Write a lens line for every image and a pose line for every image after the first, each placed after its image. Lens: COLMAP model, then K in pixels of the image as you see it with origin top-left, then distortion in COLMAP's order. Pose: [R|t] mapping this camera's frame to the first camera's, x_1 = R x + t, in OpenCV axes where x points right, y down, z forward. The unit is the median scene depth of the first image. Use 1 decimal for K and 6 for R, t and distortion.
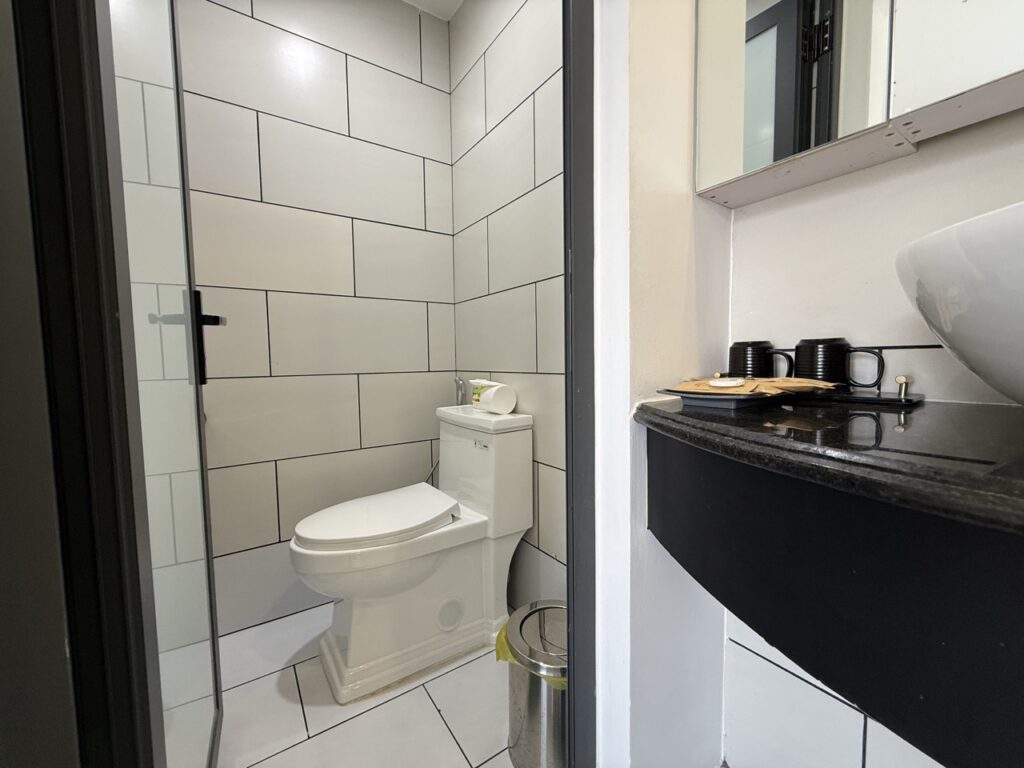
lens RADIAL K [[408.6, 0, 510.3], [0, 408.6, 384.5], [0, 0, 1]] dist [-0.000413, -0.000025]
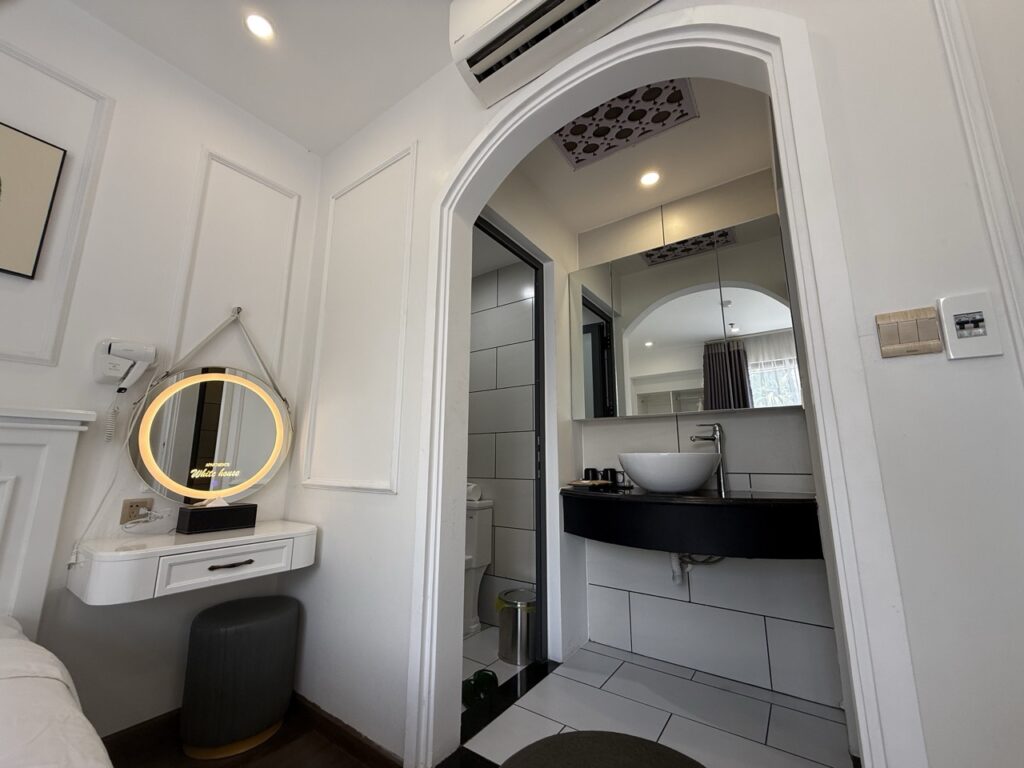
lens RADIAL K [[408.6, 0, 510.3], [0, 408.6, 384.5], [0, 0, 1]] dist [-0.000413, -0.000025]
pose [[0.935837, 0.088060, 0.341255, -1.135899], [0.001817, 0.967063, -0.254530, 0.069908], [-0.352429, 0.238818, 0.904853, -1.806852]]
